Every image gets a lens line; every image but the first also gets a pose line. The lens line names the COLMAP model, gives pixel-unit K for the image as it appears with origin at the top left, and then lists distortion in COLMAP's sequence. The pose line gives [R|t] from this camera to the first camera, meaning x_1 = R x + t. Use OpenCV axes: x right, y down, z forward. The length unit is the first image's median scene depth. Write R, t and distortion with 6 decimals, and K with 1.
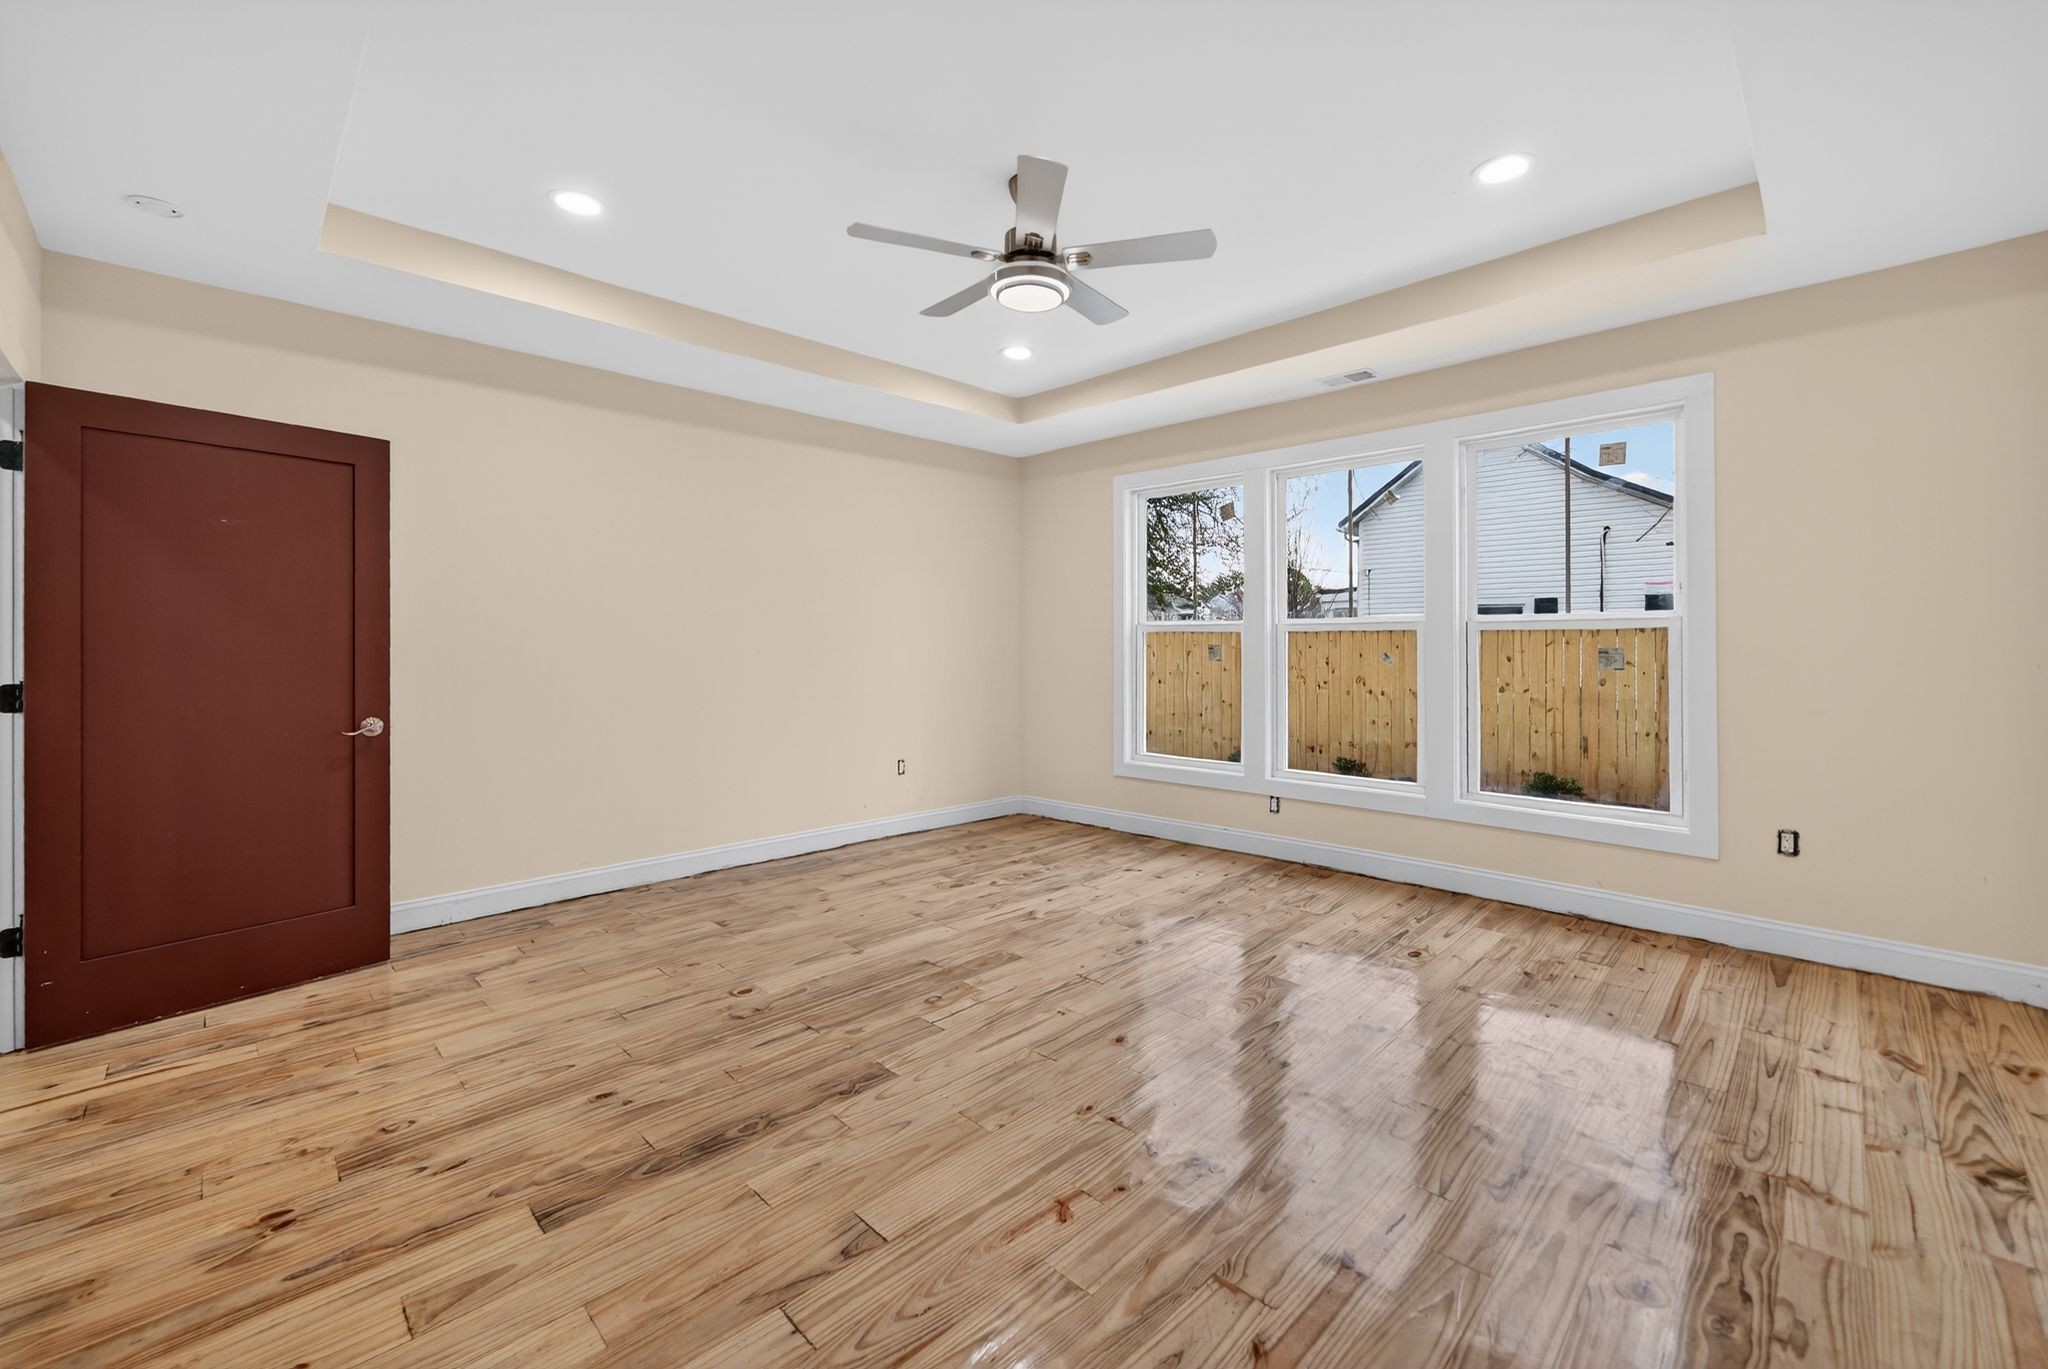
lens RADIAL K [[821.9, 0, 1031.3], [0, 821.9, 649.6], [0, 0, 1]] dist [-0.015124, 0.001718]
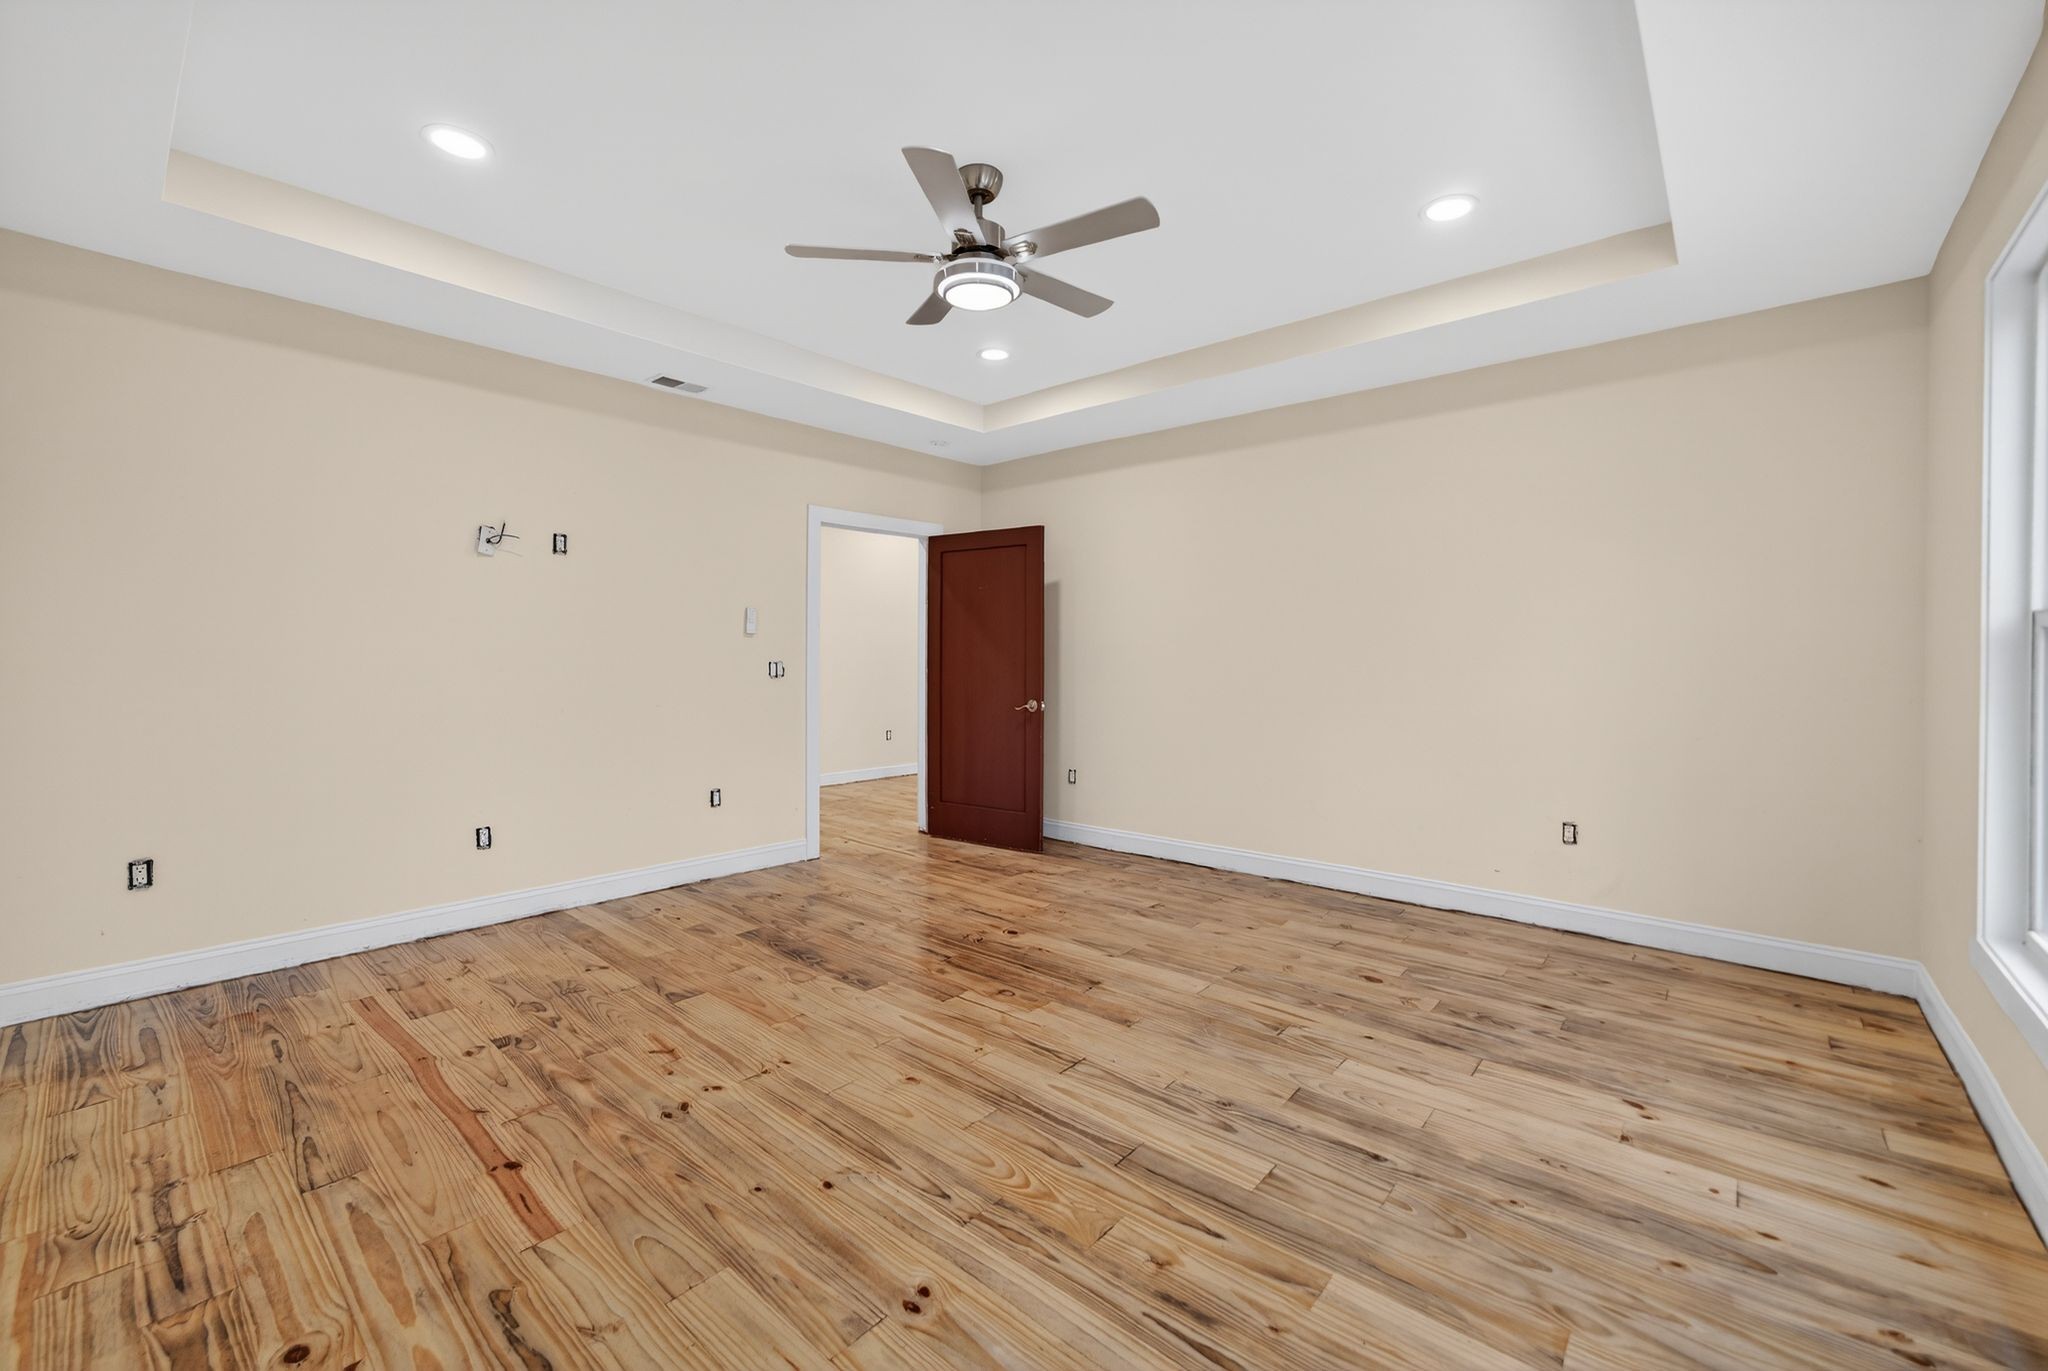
lens RADIAL K [[821.9, 0, 1016.0], [0, 821.9, 670.3], [0, 0, 1]] dist [-0.015124, 0.001718]
pose [[0.063322, 0.013771, -0.997898, 0.946326], [-0.005804, 0.999893, 0.013430, 0.000331], [0.997976, 0.004941, 0.063396, 0.968327]]
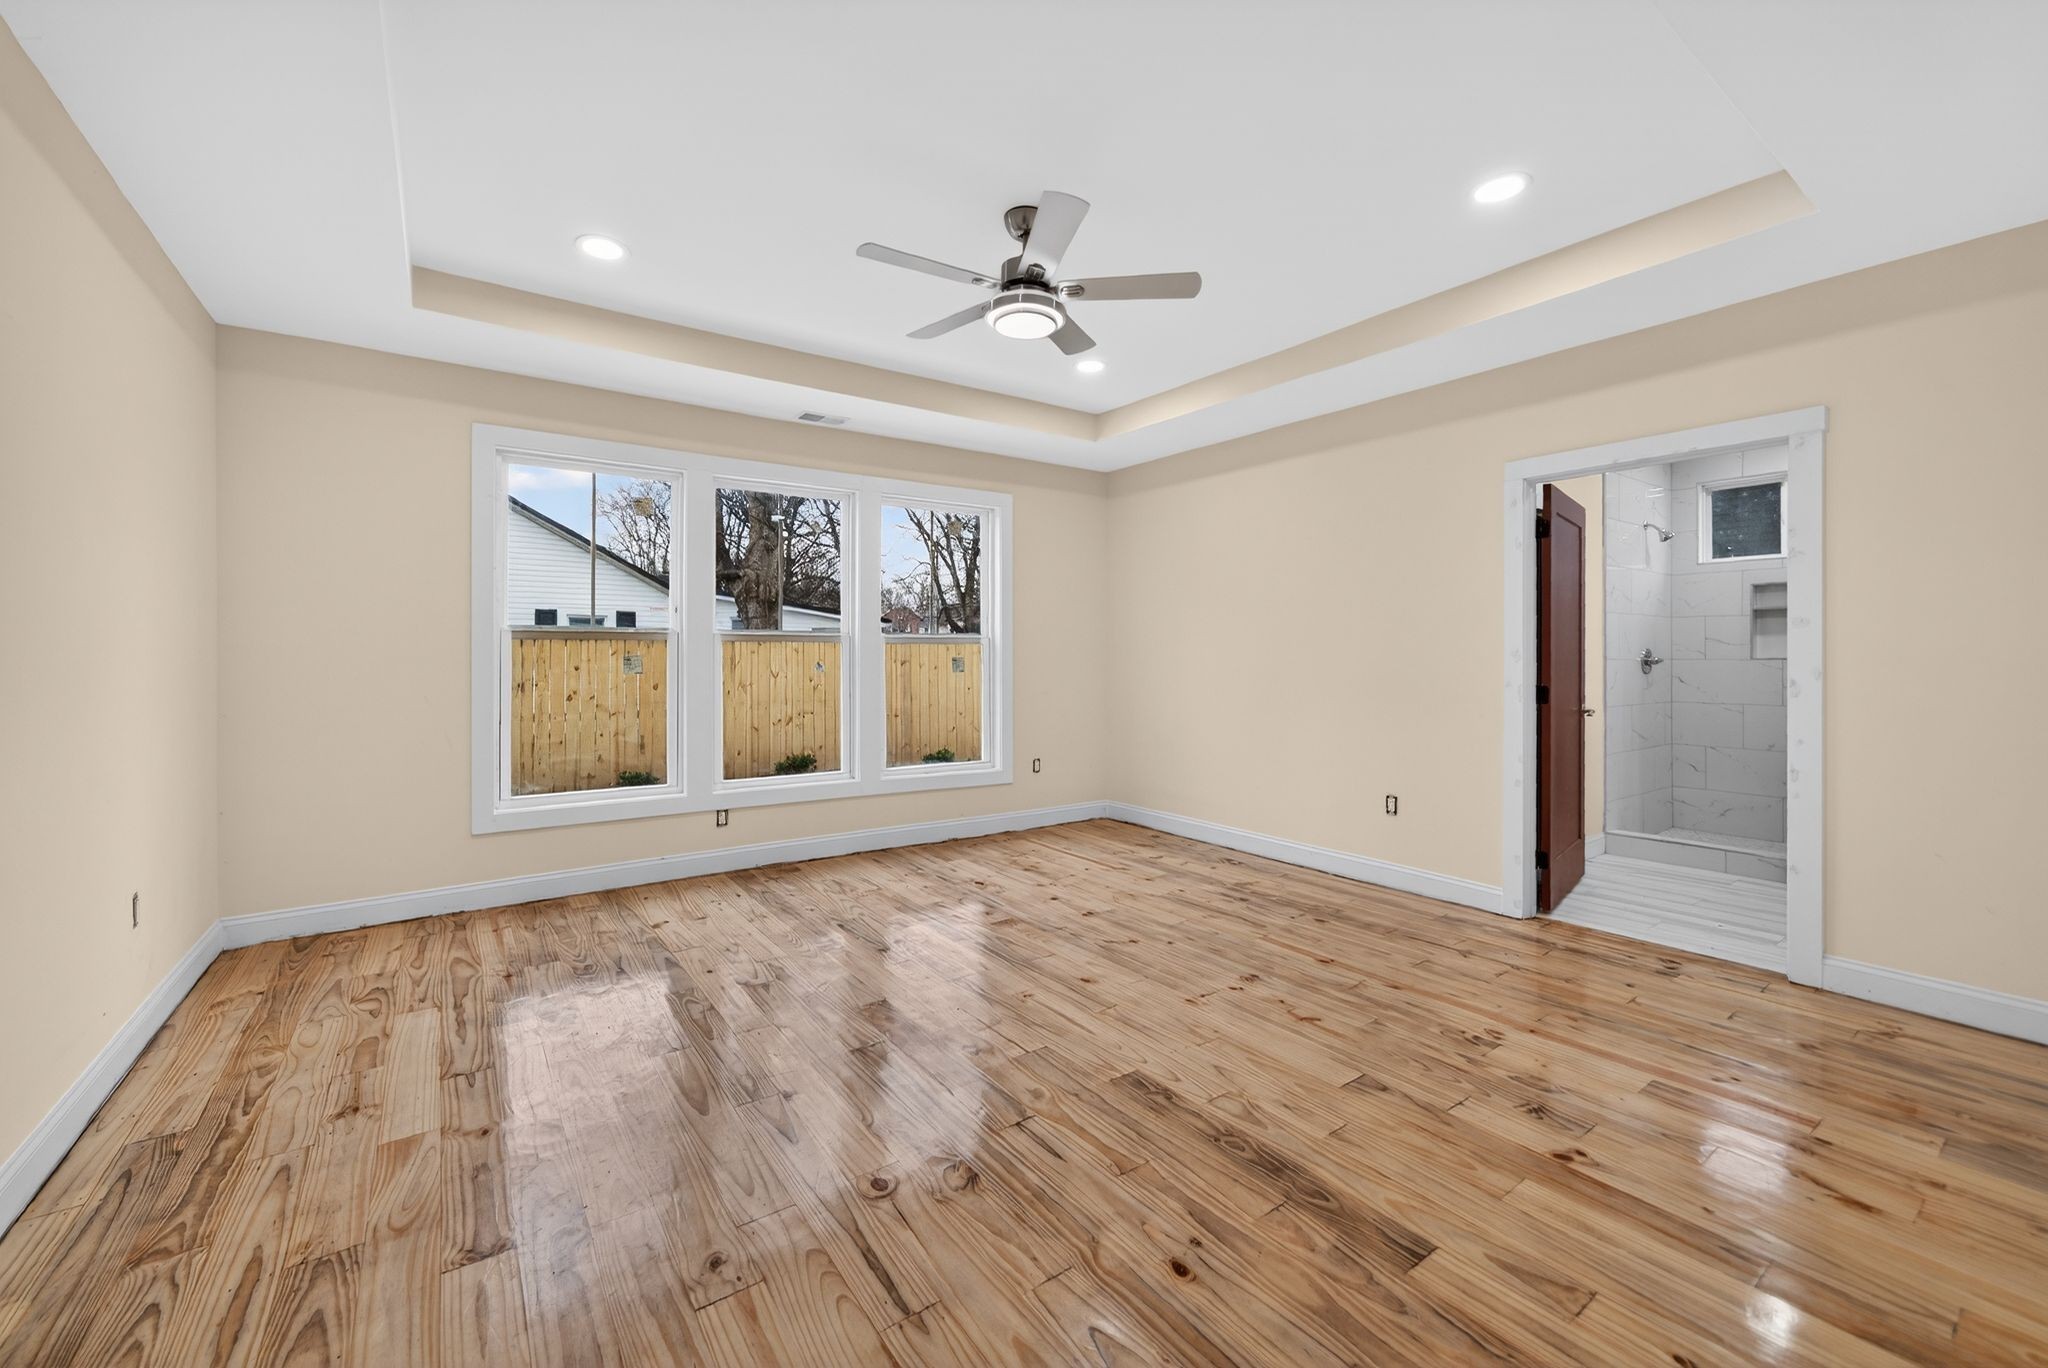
lens RADIAL K [[821.9, 0, 1010.6], [0, 821.9, 663.1], [0, 0, 1]] dist [-0.015124, 0.001718]
pose [[0.179342, -0.010065, 0.983735, -1.019521], [0.003646, 0.999948, 0.009566, -0.007516], [-0.983780, 0.001871, 0.179369, 0.815422]]
